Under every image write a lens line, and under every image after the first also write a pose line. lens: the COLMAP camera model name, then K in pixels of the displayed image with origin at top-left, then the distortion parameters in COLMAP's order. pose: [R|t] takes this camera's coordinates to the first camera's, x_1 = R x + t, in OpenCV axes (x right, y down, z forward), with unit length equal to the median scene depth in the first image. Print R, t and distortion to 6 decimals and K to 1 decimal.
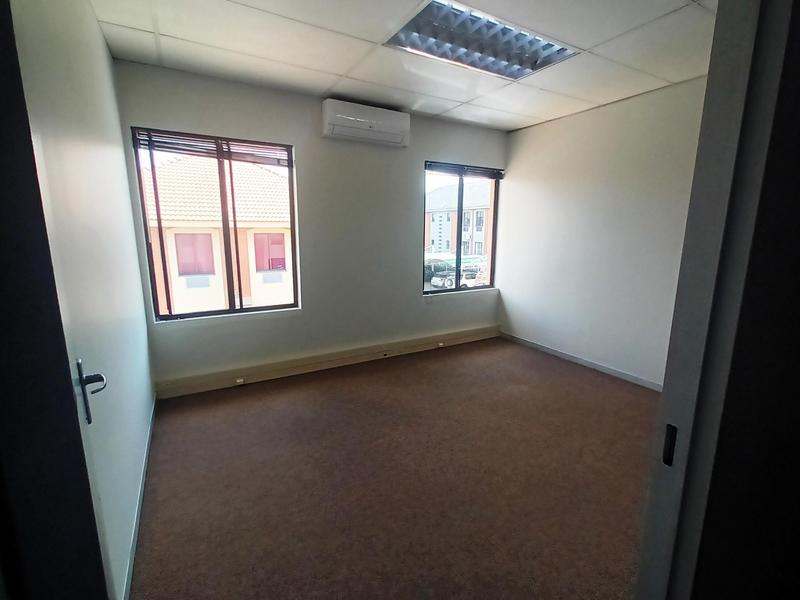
lens RADIAL K [[369.7, 0, 401.2], [0, 369.7, 300.4], [0, 0, 1]] dist [0.001839, -0.000033]
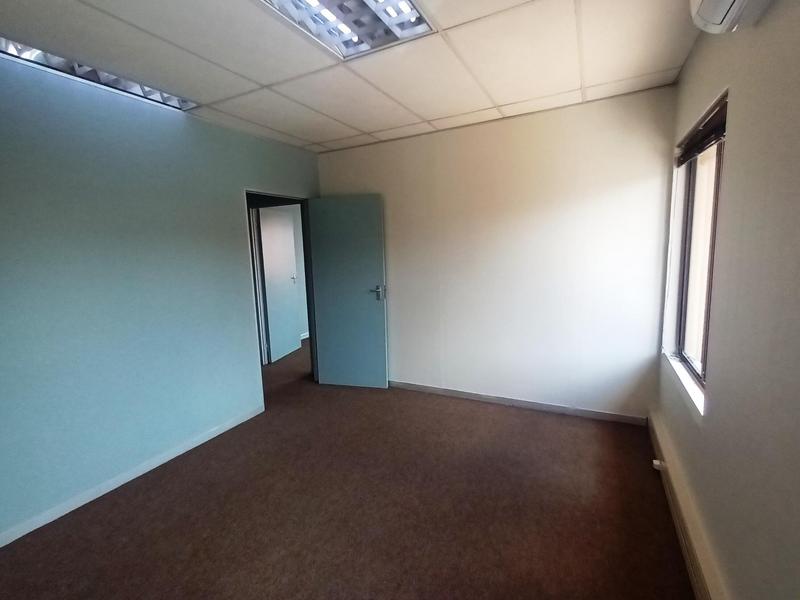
lens RADIAL K [[369.7, 0, 401.2], [0, 369.7, 300.4], [0, 0, 1]] dist [0.001839, -0.000033]
pose [[-0.843547, 0.097439, -0.528143, 0.347154], [-0.066069, 0.957106, 0.282106, -0.260148], [0.532977, 0.272863, -0.800926, 1.262168]]
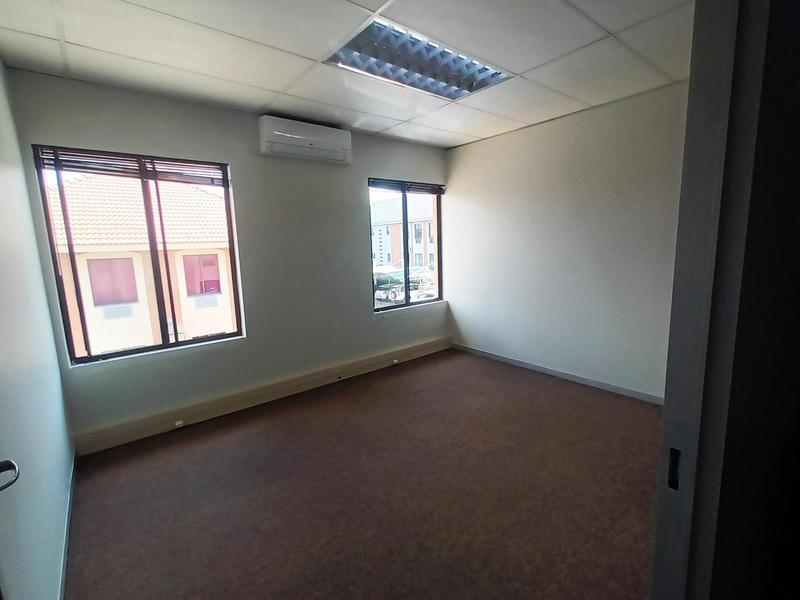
lens RADIAL K [[369.7, 0, 401.2], [0, 369.7, 300.4], [0, 0, 1]] dist [0.001839, -0.000033]
pose [[0.986392, -0.061307, 0.152551, -0.023601], [0.066726, 0.997300, -0.030657, -0.015518], [-0.150259, 0.040419, 0.987820, 0.021742]]
